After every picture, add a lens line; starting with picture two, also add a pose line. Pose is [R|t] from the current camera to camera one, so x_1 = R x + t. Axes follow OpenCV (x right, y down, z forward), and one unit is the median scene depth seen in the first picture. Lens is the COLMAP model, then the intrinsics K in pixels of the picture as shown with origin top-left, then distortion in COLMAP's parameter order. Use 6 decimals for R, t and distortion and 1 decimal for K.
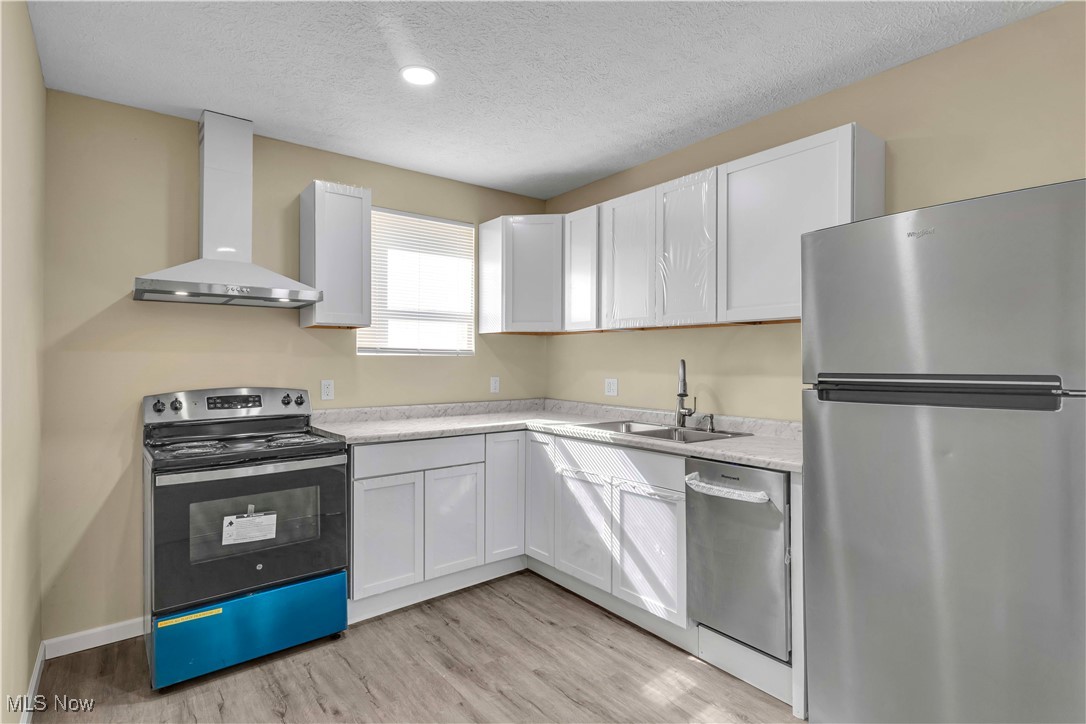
lens RADIAL K [[545.3, 0, 543.0], [0, 545.3, 362.0], [0, 0, 1]] dist [-0.000394, -0.000174]
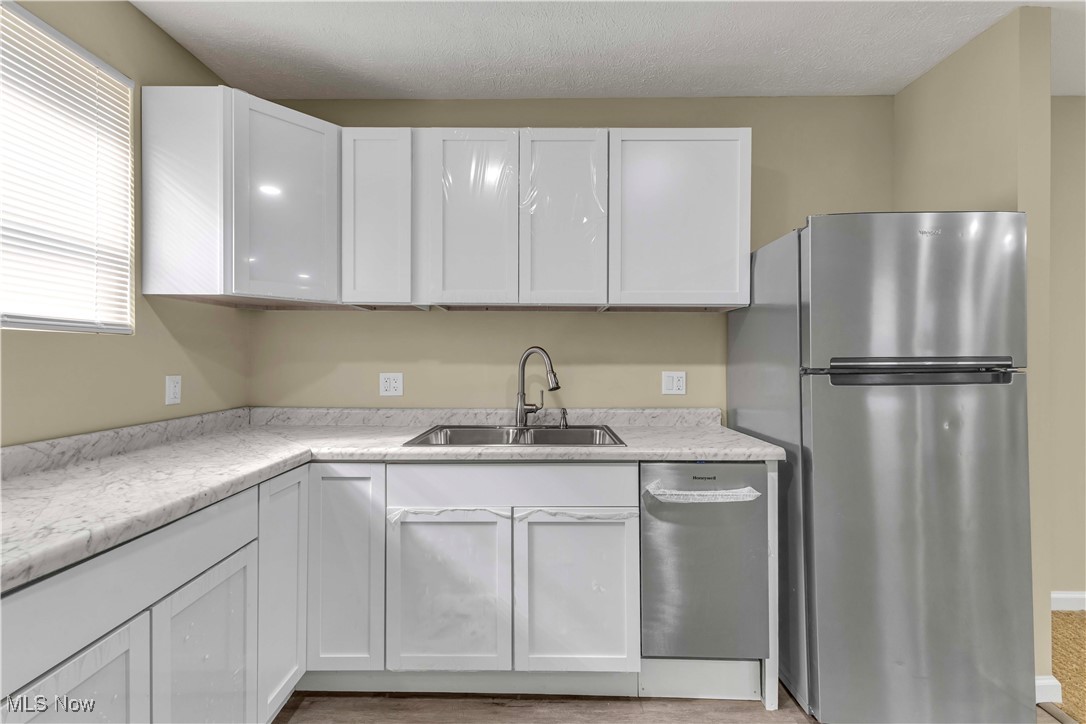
lens RADIAL K [[467.1, 0, 546.2], [0, 467.1, 360.2], [0, 0, 1]] dist [0.010405, 0.000340]
pose [[0.621983, -0.006150, 0.783006, -0.289877], [0.000789, 0.999974, 0.007228, 0.010342], [-0.783030, -0.003877, 0.621972, 0.513158]]
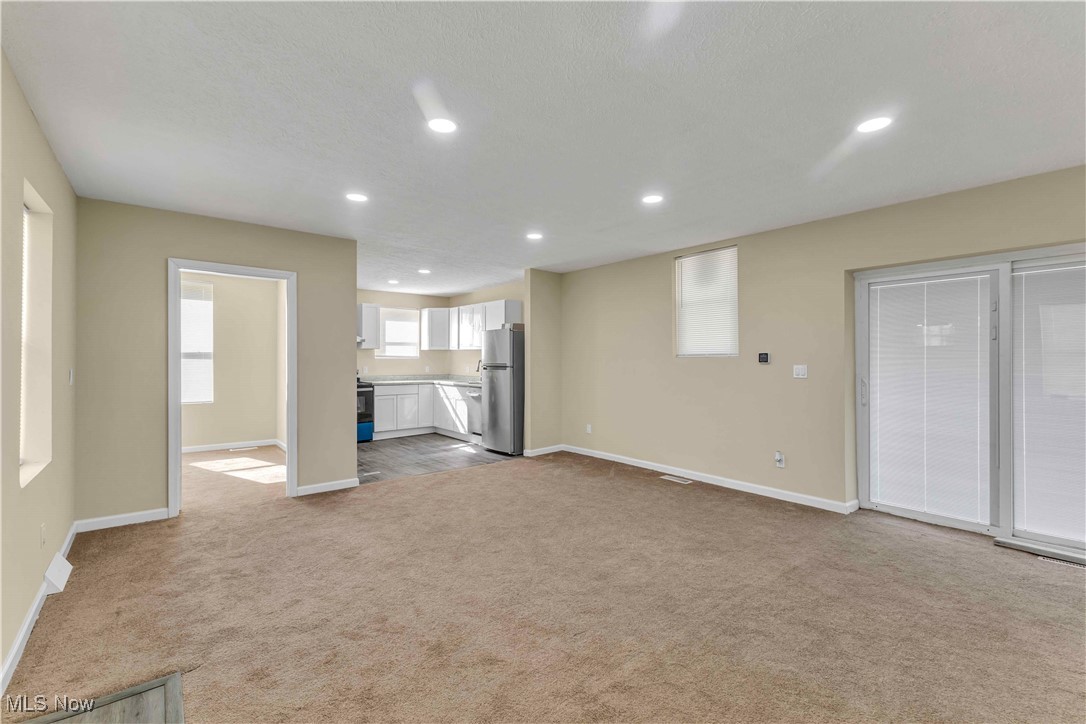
lens RADIAL K [[467.1, 0, 546.2], [0, 467.1, 360.2], [0, 0, 1]] dist [0.010405, 0.000340]
pose [[0.999541, -0.005564, 0.029775, 0.534998], [0.005532, 0.999984, 0.001165, -0.003456], [-0.029781, -0.001000, 0.999556, -1.635514]]
